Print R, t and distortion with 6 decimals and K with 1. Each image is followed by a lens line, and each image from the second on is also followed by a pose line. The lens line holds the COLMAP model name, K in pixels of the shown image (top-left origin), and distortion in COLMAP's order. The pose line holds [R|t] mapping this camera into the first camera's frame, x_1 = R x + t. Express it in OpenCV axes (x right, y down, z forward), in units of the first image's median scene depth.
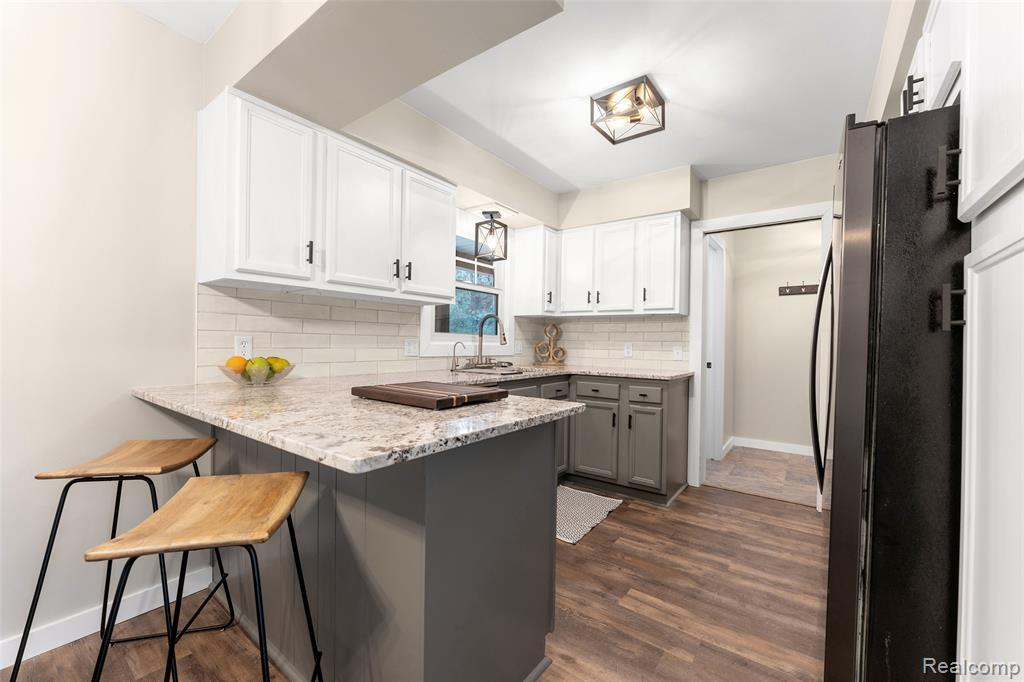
lens RADIAL K [[411.0, 0, 511.9], [0, 411.0, 344.0], [0, 0, 1]] dist [-0.007568, 0.000028]
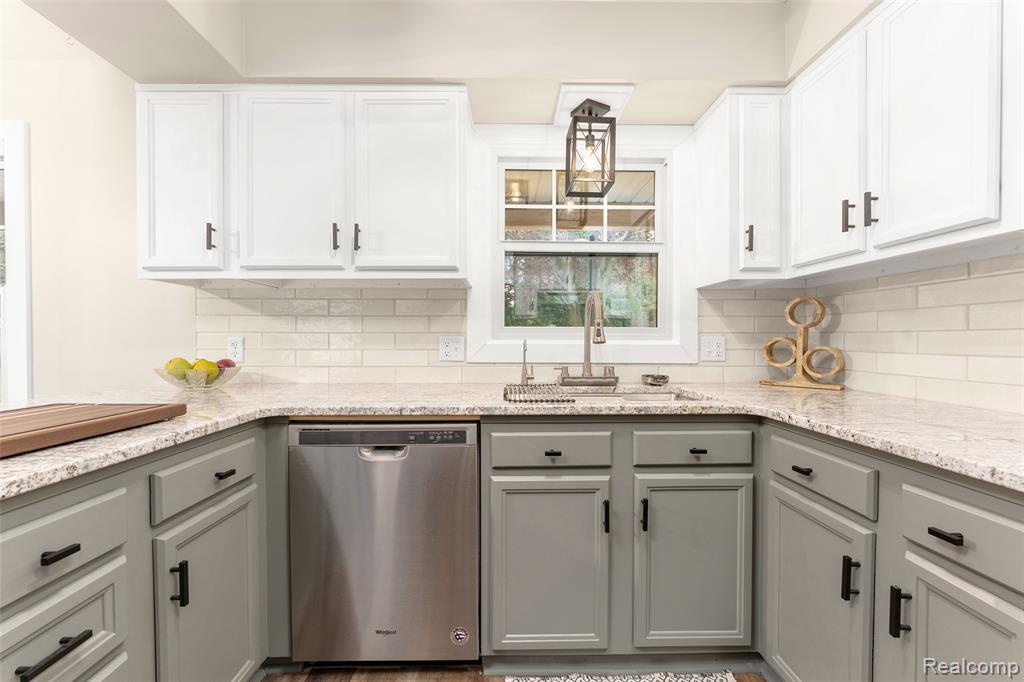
lens RADIAL K [[411.0, 0, 511.9], [0, 411.0, 344.0], [0, 0, 1]] dist [-0.007568, 0.000028]
pose [[0.604134, -0.007445, -0.796848, 0.360055], [0.006419, 0.999969, -0.004476, 0.004095], [0.796857, -0.002411, 0.604163, 0.633004]]
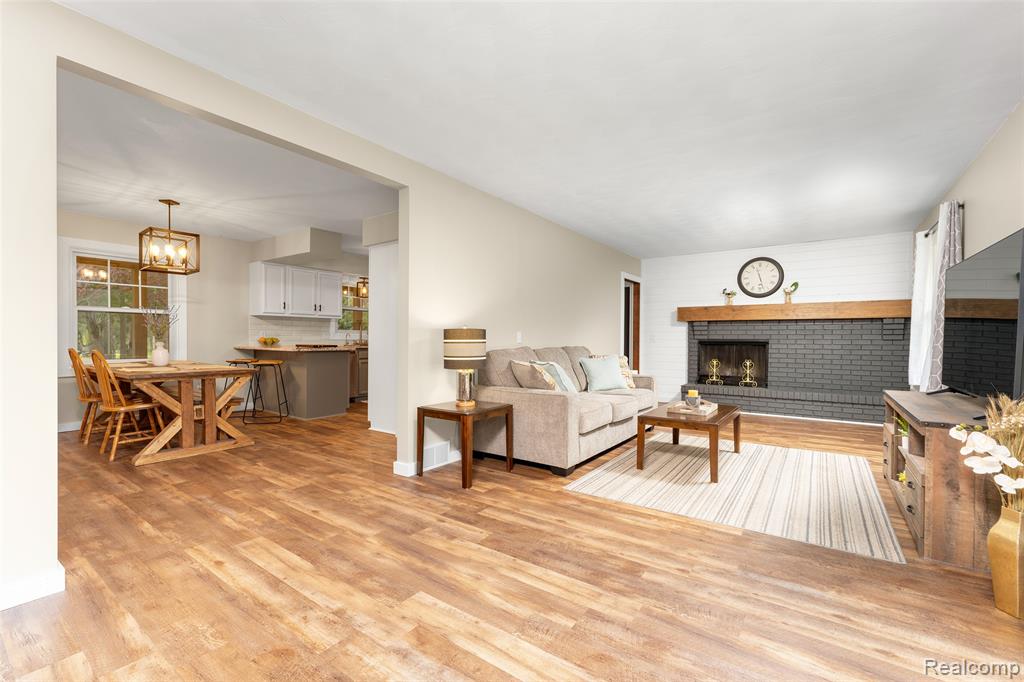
lens RADIAL K [[436.1, 0, 512.8], [0, 436.1, 342.8], [0, 0, 1]] dist [-0.002185, 0.000244]
pose [[0.999752, -0.006772, 0.021202, 0.797657], [0.006609, 0.999948, 0.007750, 0.036709], [-0.021253, -0.007608, 0.999745, -1.600060]]
